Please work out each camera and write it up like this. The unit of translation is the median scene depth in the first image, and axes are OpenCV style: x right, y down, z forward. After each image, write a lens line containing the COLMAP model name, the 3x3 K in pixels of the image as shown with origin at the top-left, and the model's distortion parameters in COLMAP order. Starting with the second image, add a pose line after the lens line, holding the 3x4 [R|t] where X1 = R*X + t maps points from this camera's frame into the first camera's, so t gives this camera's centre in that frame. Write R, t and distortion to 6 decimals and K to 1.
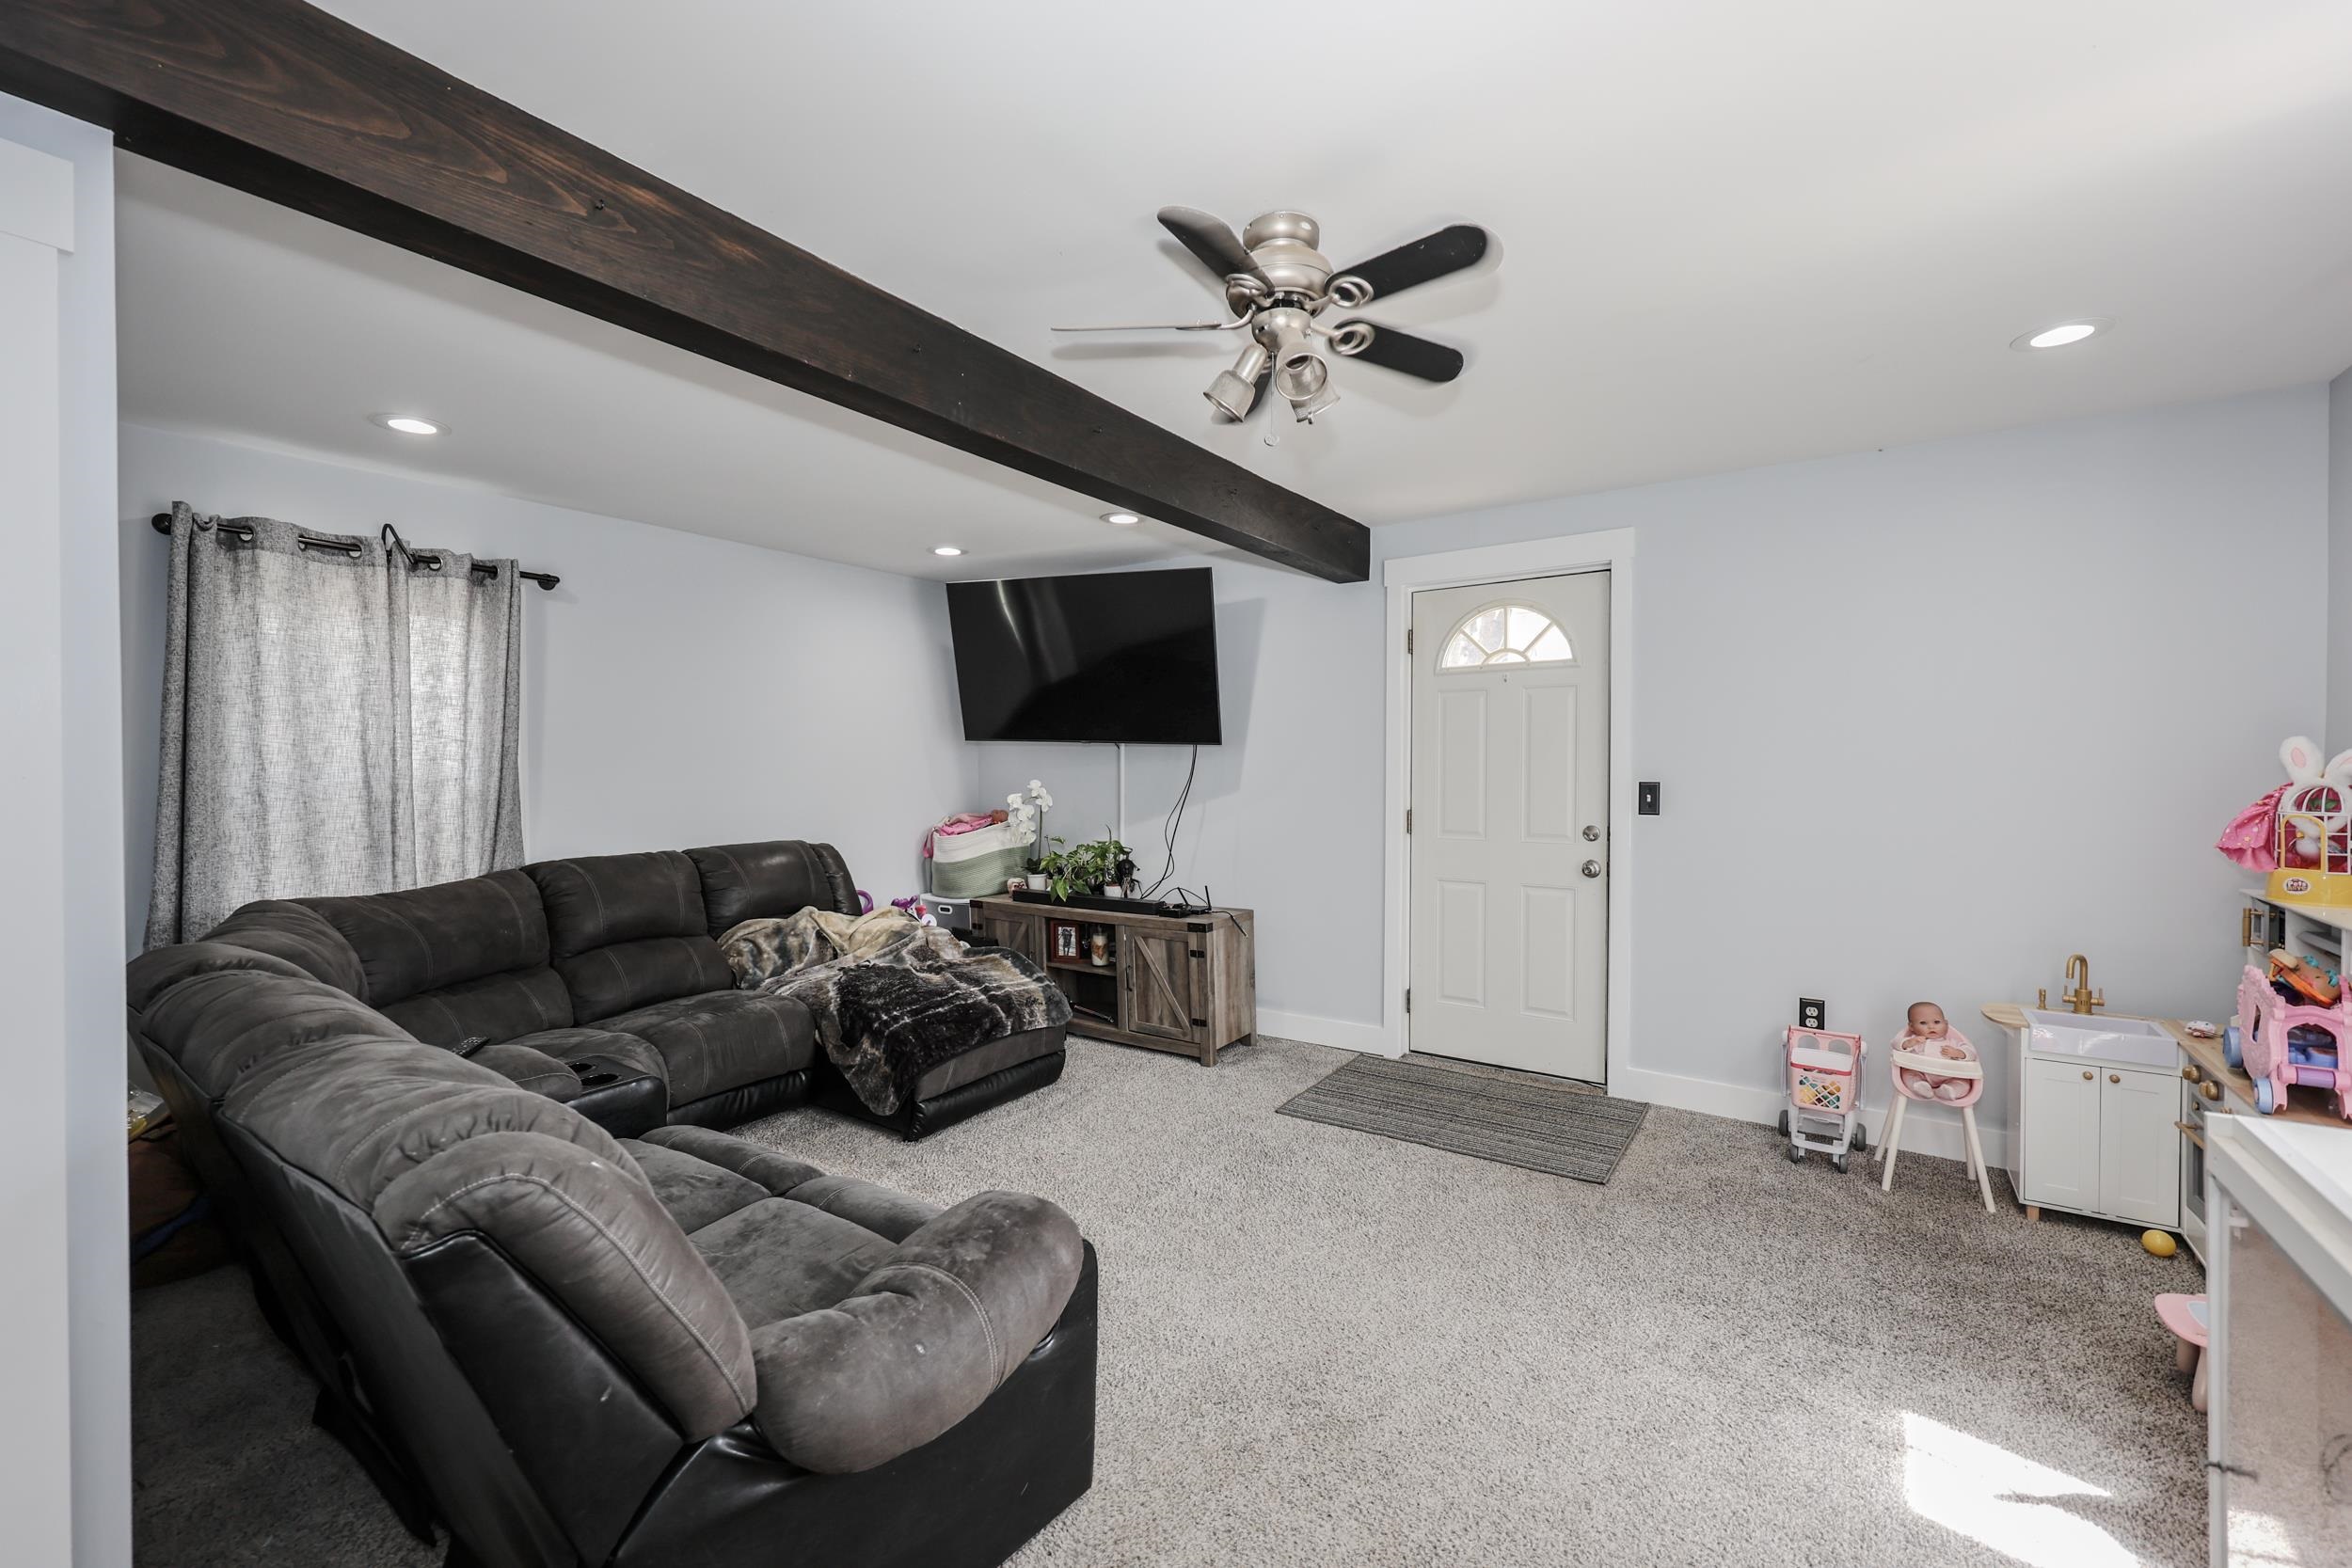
lens RADIAL K [[959.2, 0, 1176.0], [0, 959.2, 784.0], [0, 0, 1]] dist [0.001596, 0.000244]
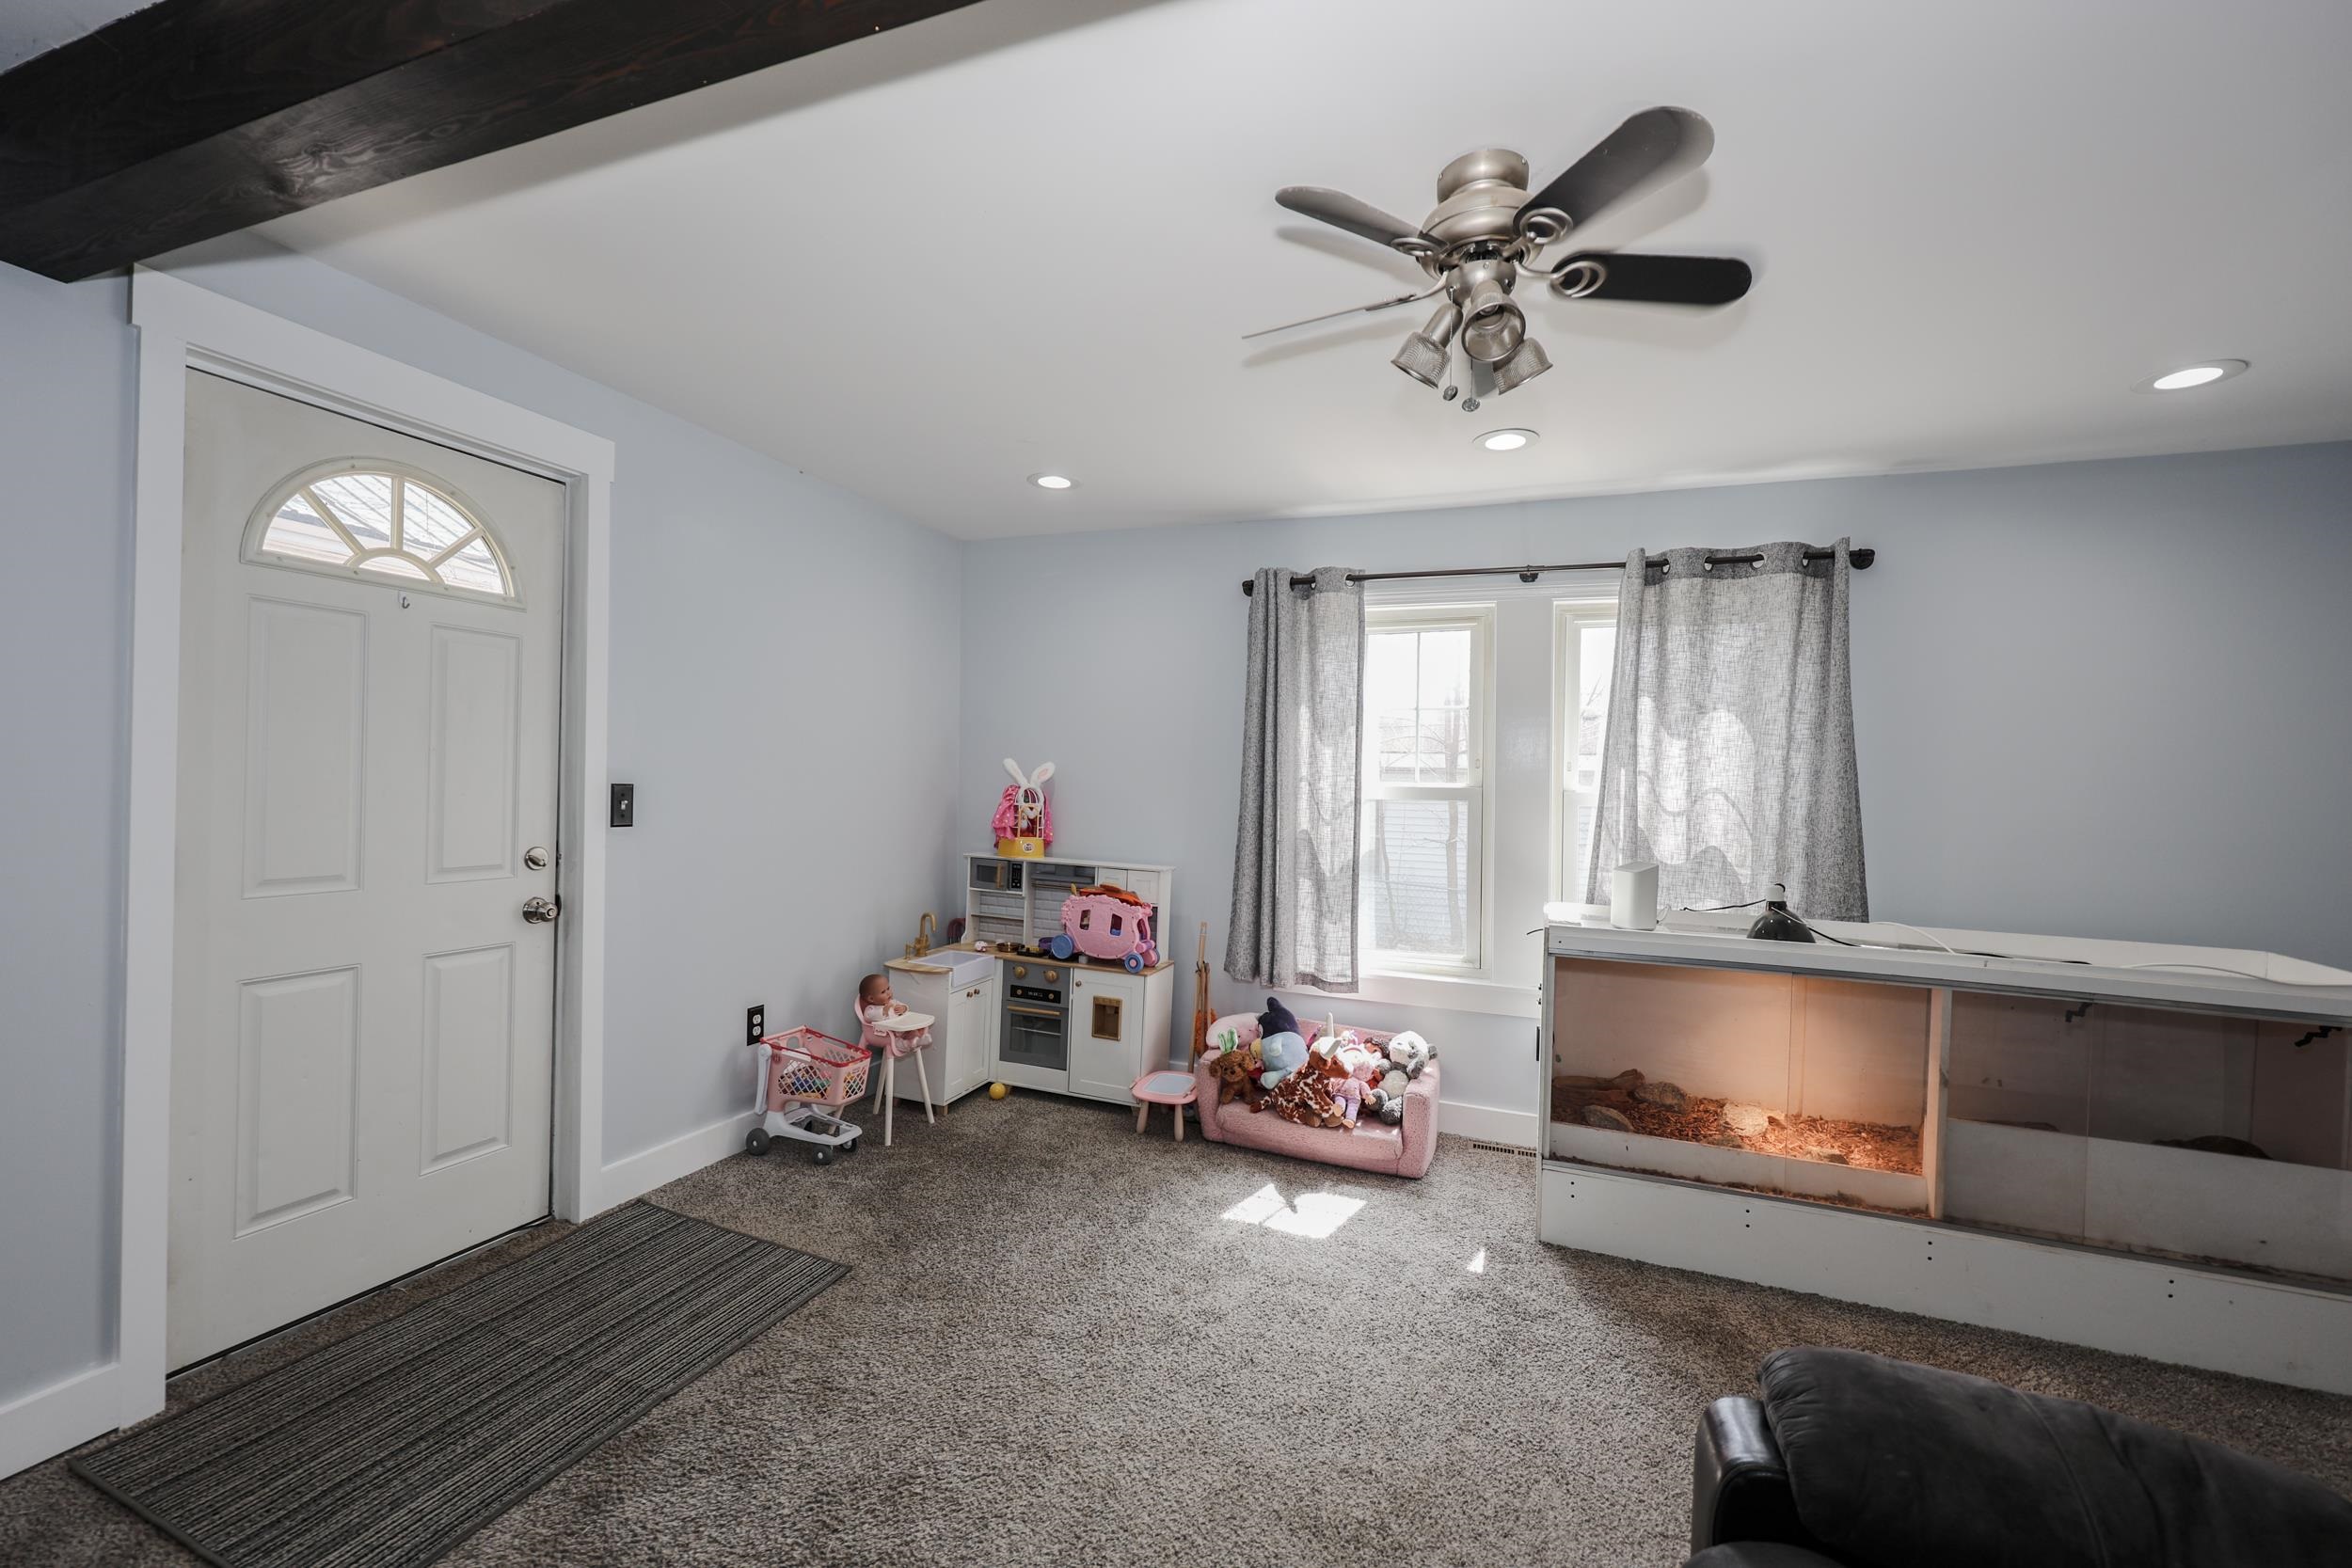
lens RADIAL K [[959.2, 0, 1176.0], [0, 959.2, 784.0], [0, 0, 1]] dist [0.001596, 0.000244]
pose [[-0.213804, -0.010875, 0.976816, -0.343561], [-0.010447, 0.999906, 0.008845, -0.012896], [-0.976821, -0.008313, -0.213897, 0.726259]]
